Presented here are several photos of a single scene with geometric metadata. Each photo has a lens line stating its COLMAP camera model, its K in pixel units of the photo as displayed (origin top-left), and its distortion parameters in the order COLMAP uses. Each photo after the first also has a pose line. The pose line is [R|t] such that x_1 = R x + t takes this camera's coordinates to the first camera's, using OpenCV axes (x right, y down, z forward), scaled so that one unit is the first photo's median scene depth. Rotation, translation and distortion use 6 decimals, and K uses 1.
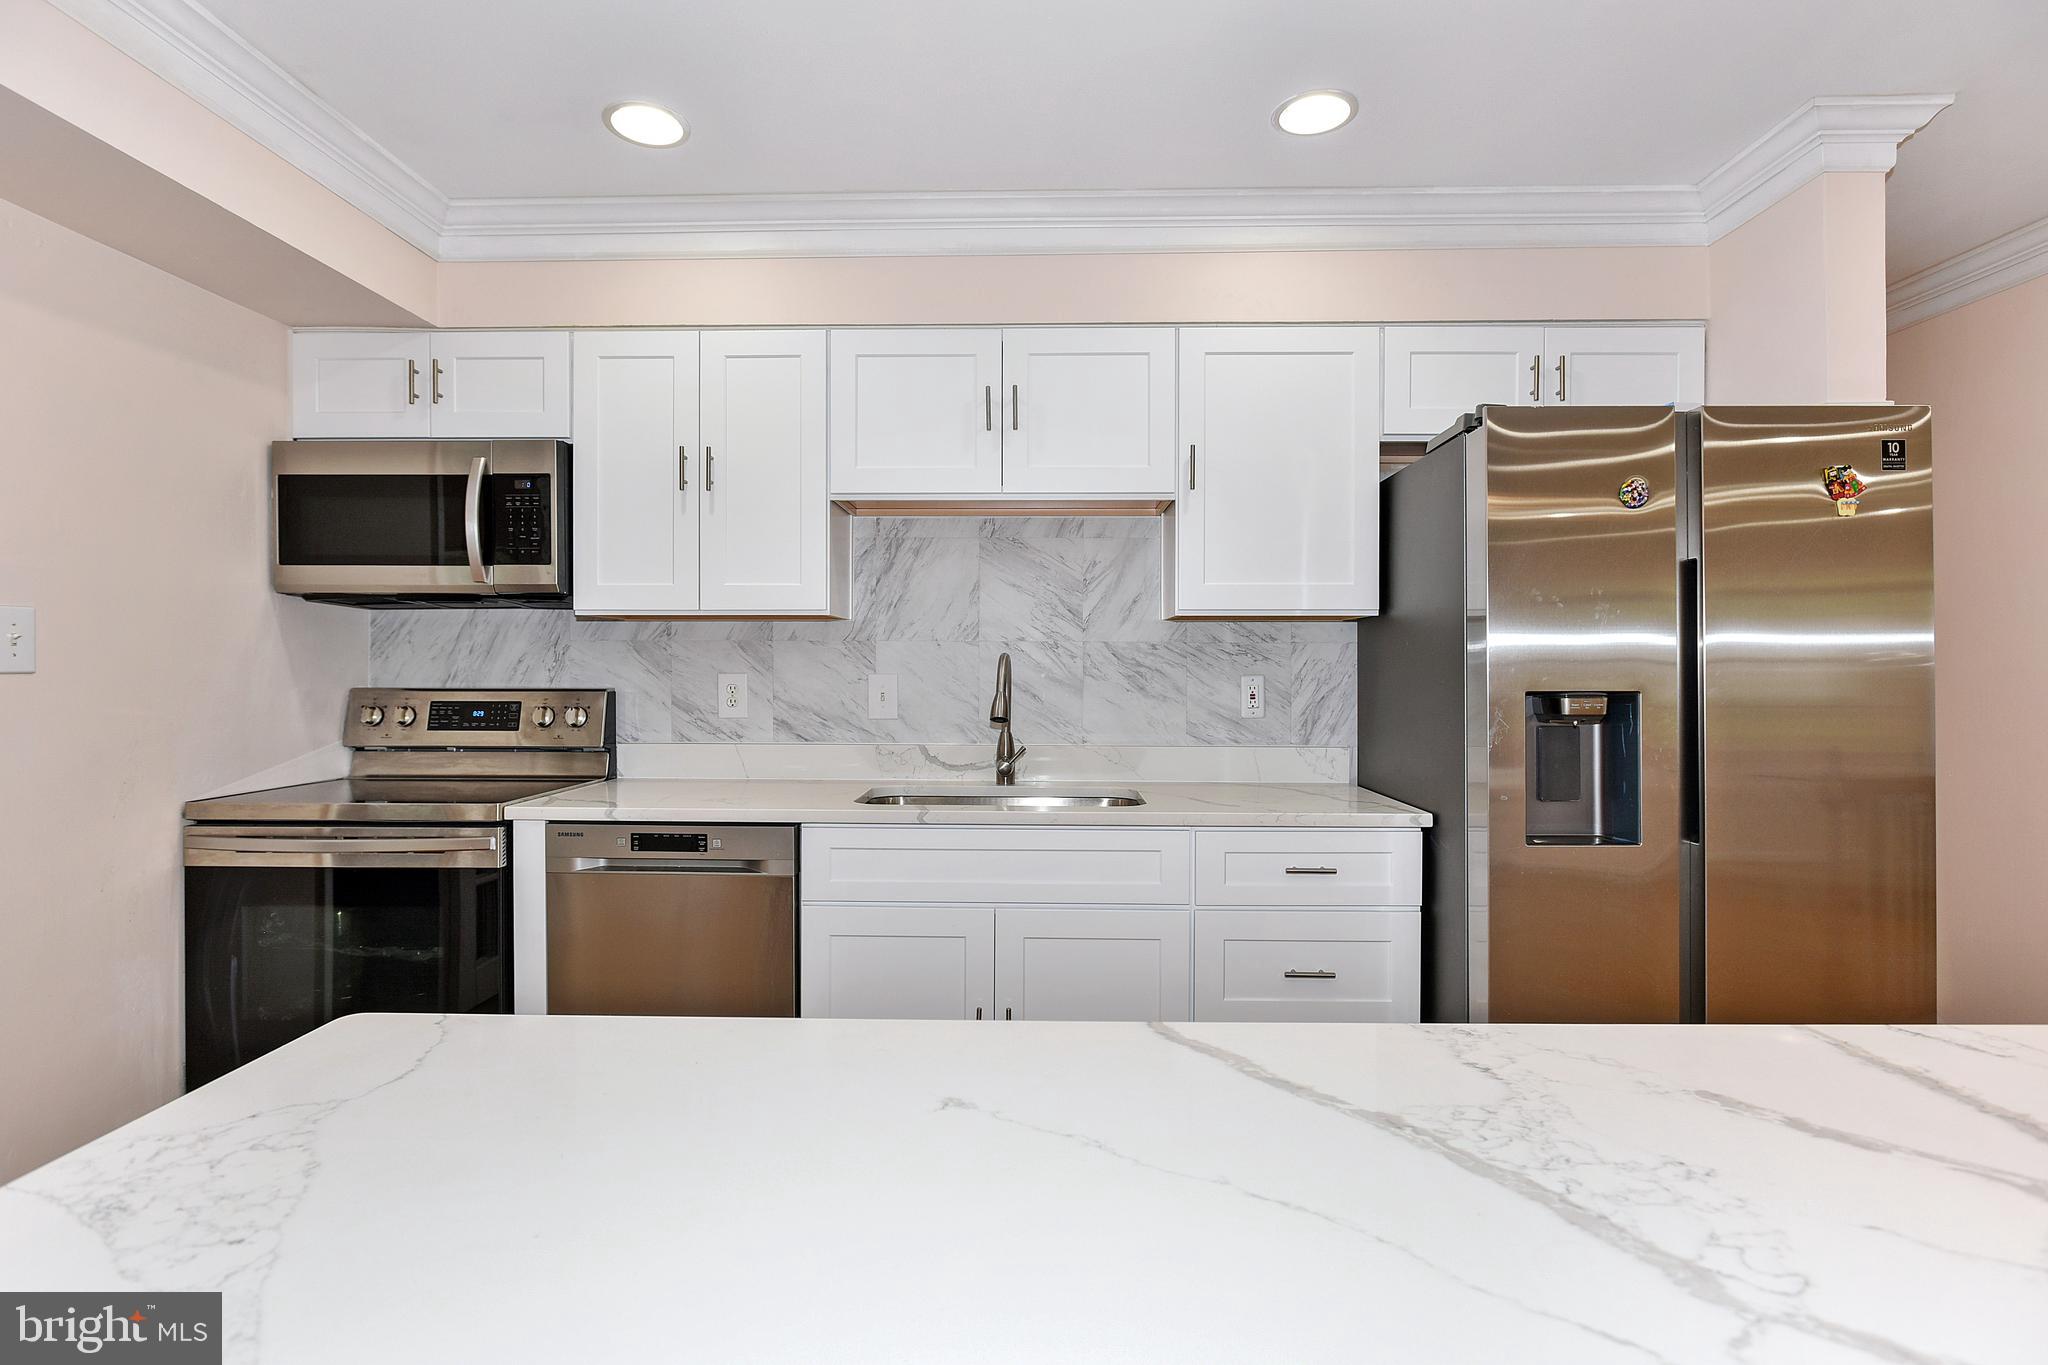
lens RADIAL K [[1003.1, 0, 1022.6], [0, 1003.1, 669.2], [0, 0, 1]] dist [-0.010085, -0.000117]
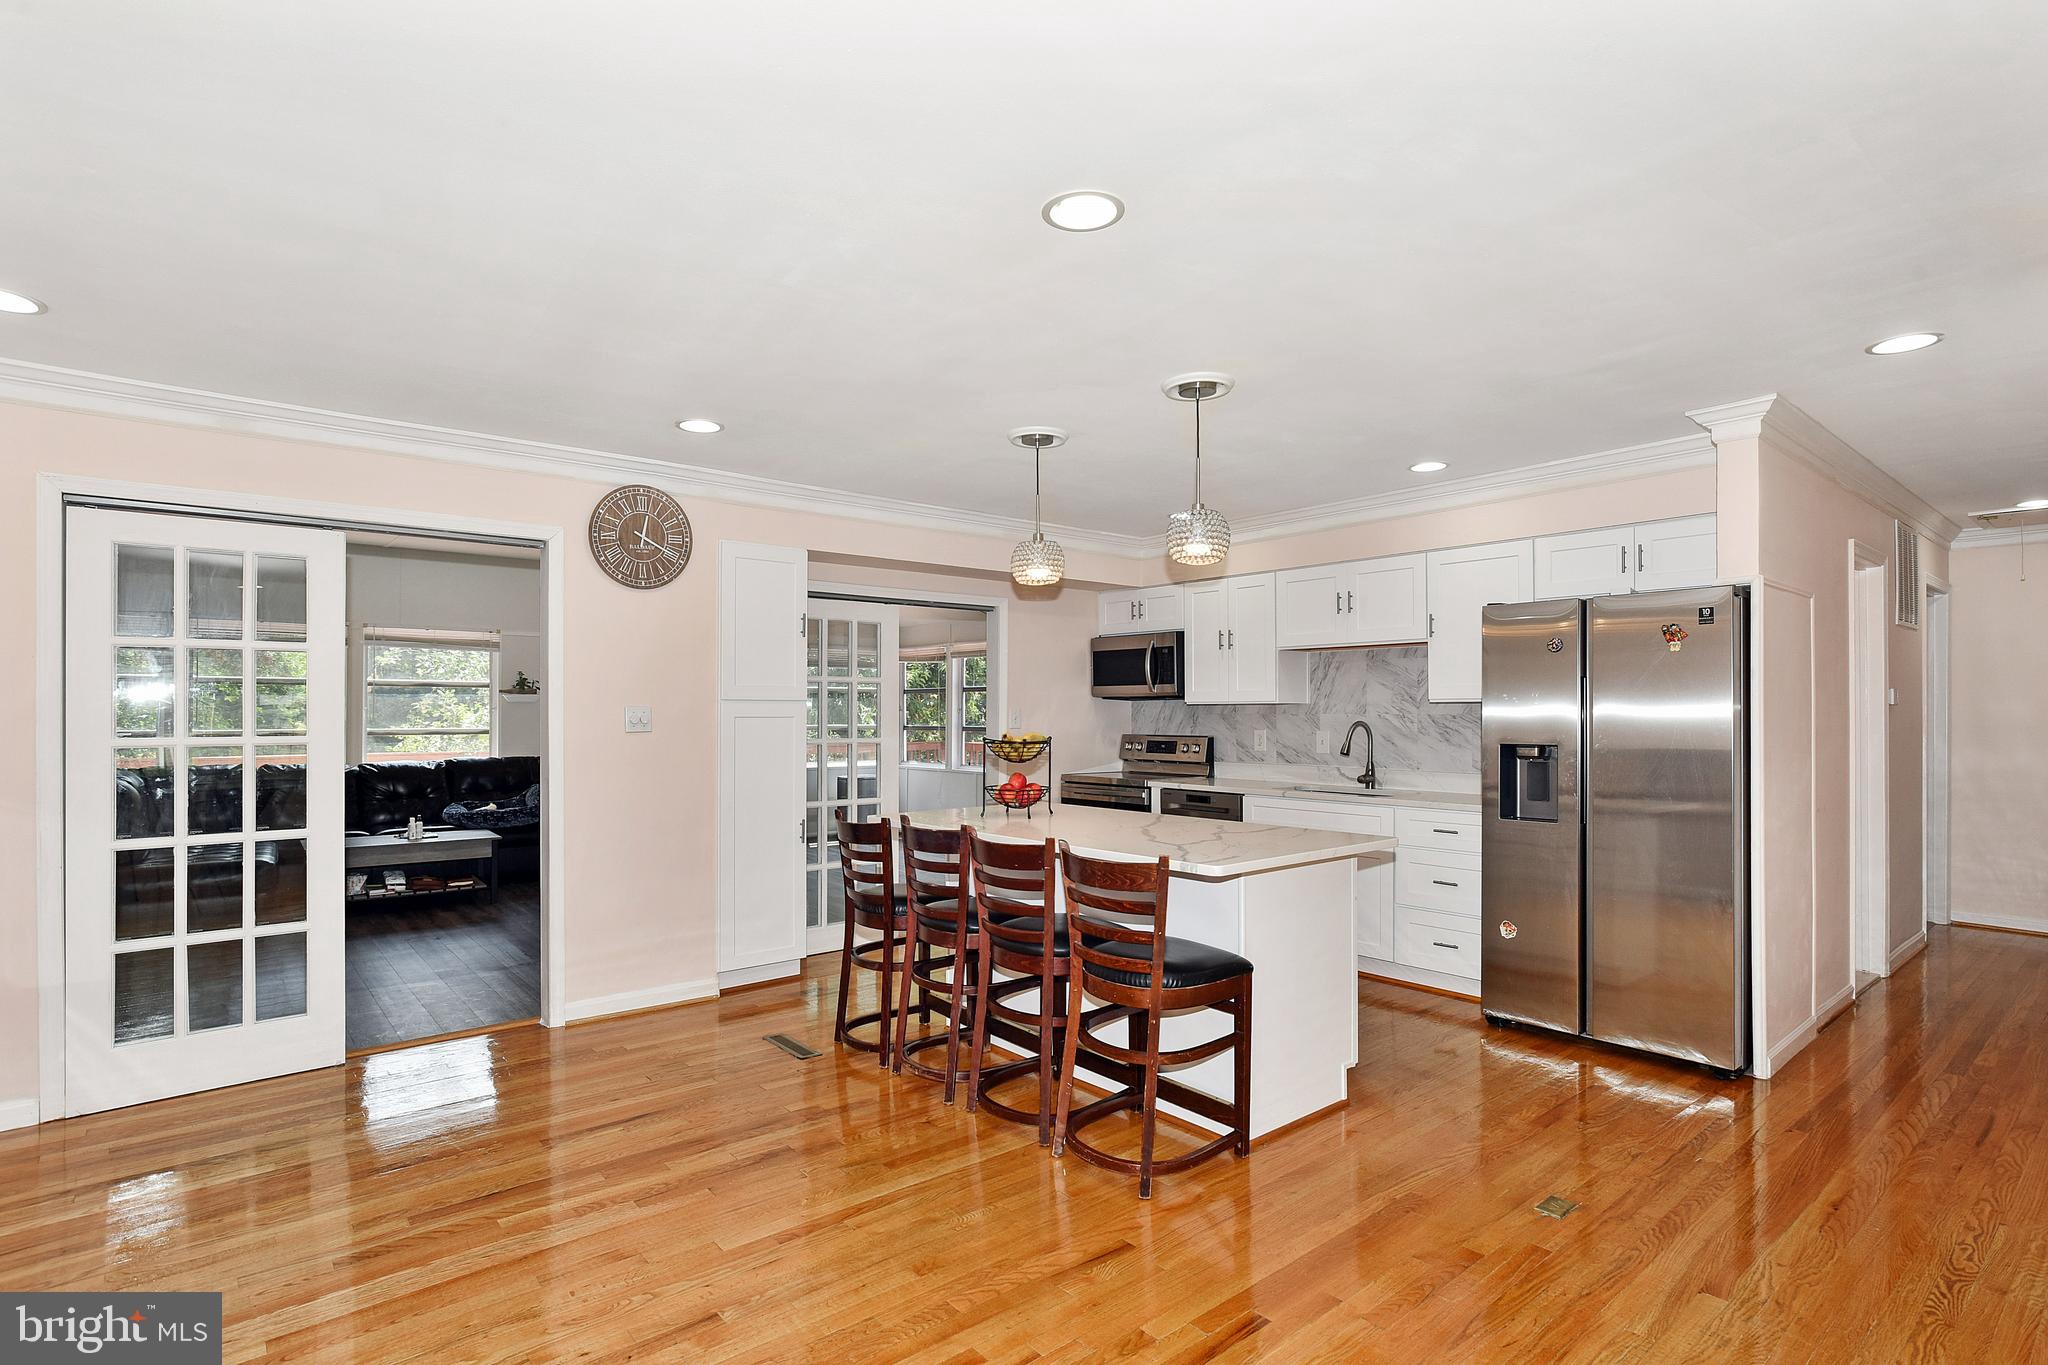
lens RADIAL K [[1001.2, 0, 1023.8], [0, 1001.2, 709.1], [0, 0, 1]] dist [-0.026905, 0.000700]
pose [[0.657502, -0.005280, -0.753434, 0.965912], [0.000301, 0.999977, -0.006746, -0.024952], [0.753453, 0.004209, 0.657488, -0.745189]]
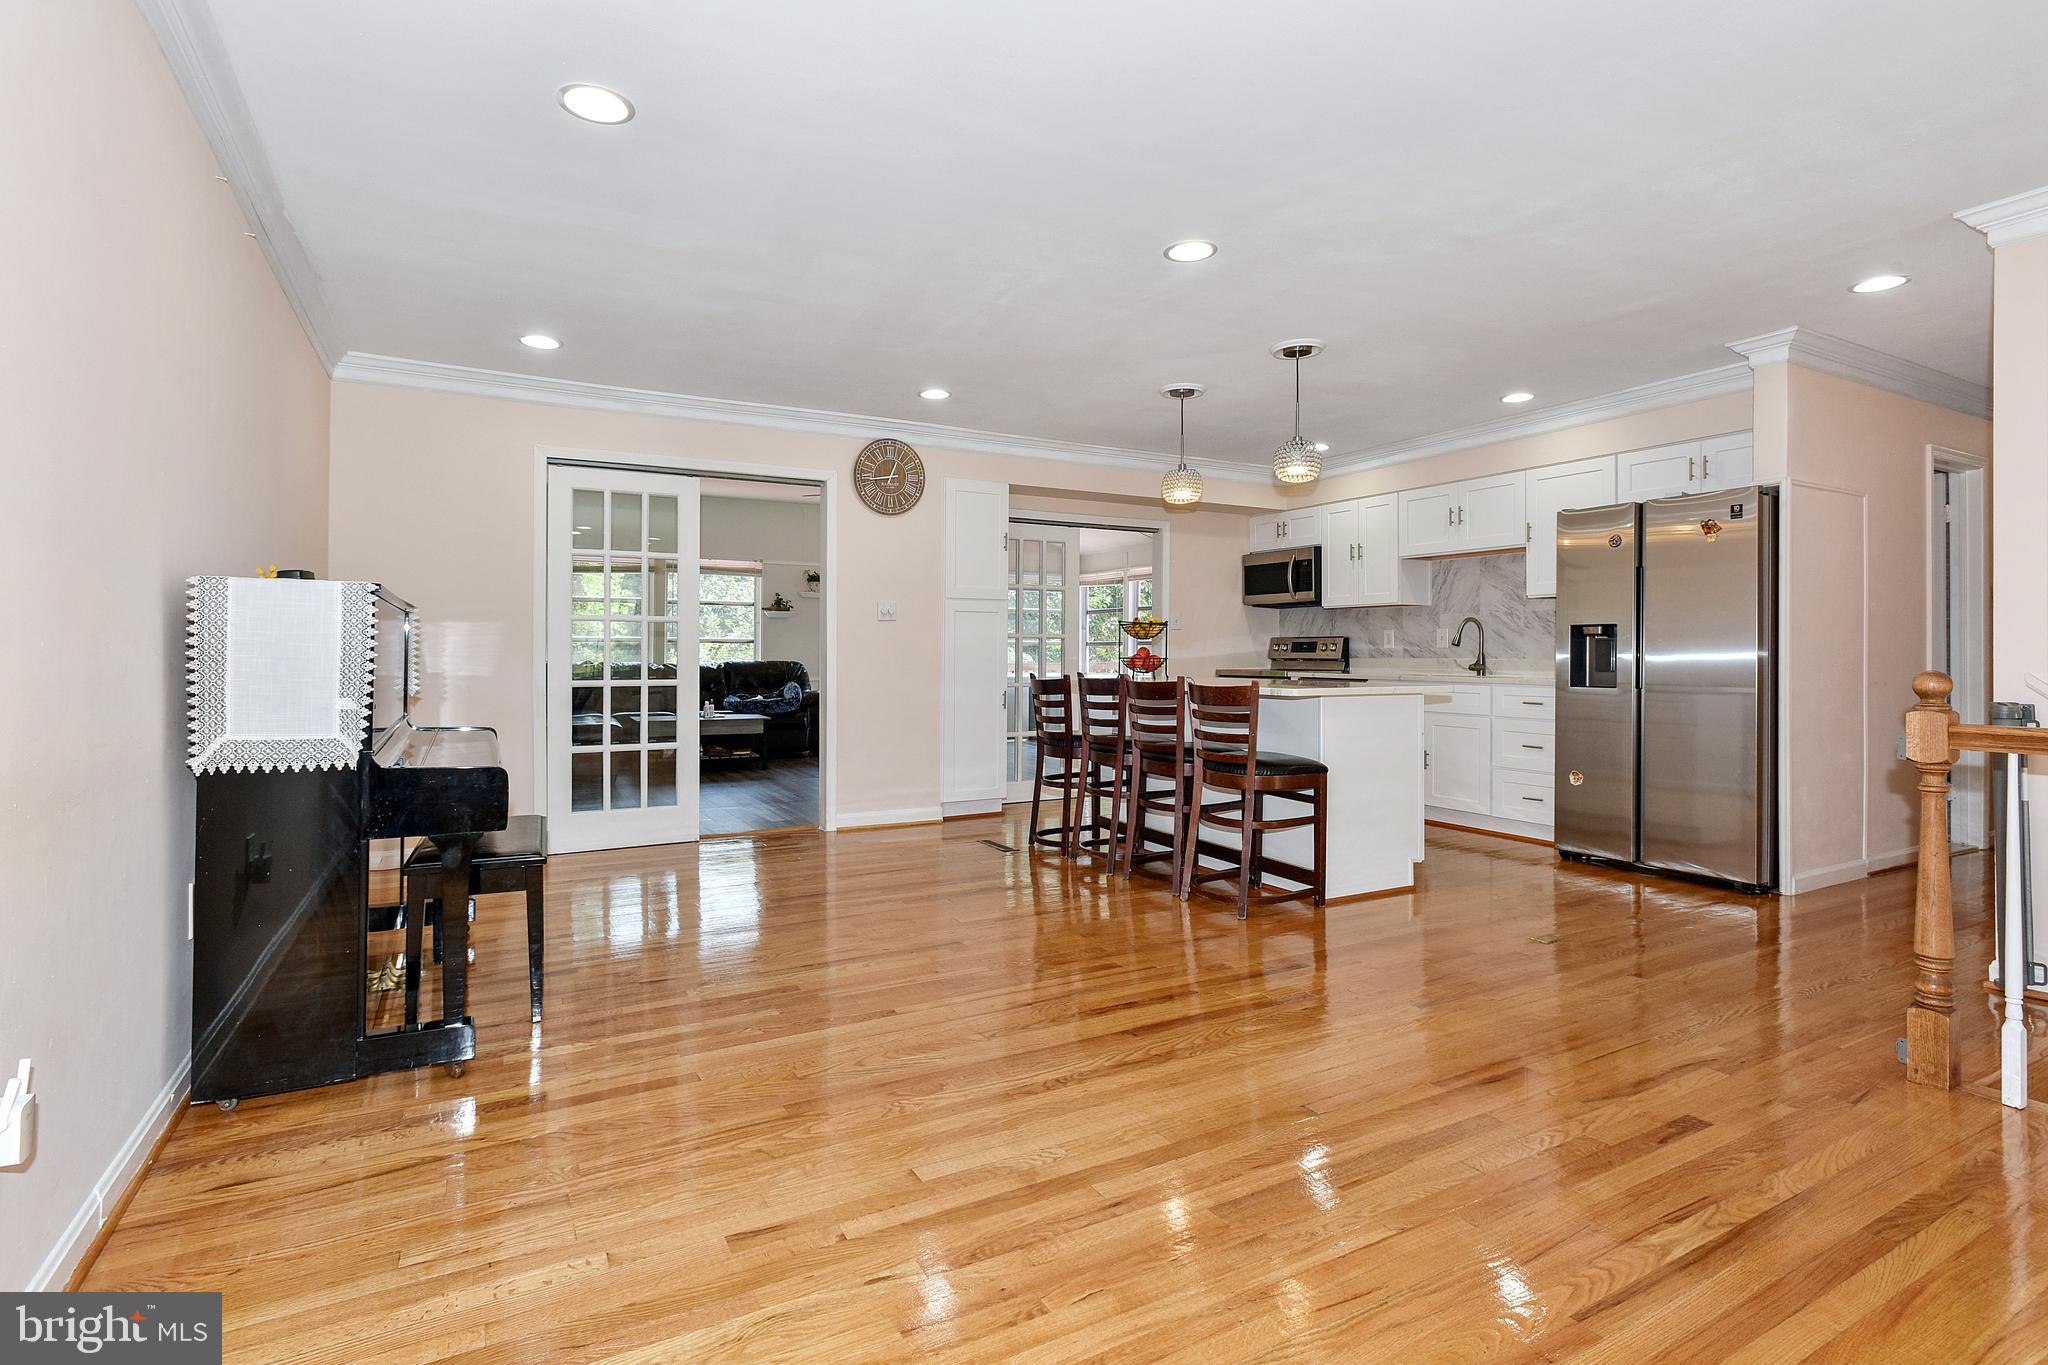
lens RADIAL K [[981.8, 0, 1008.2], [0, 981.8, 654.9], [0, 0, 1]] dist [-0.019394, 0.000464]
pose [[0.492250, 0.001048, -0.870453, 1.328716], [-0.003755, 0.999993, -0.000920, 0.071320], [0.870446, 0.003721, 0.492251, -0.970581]]
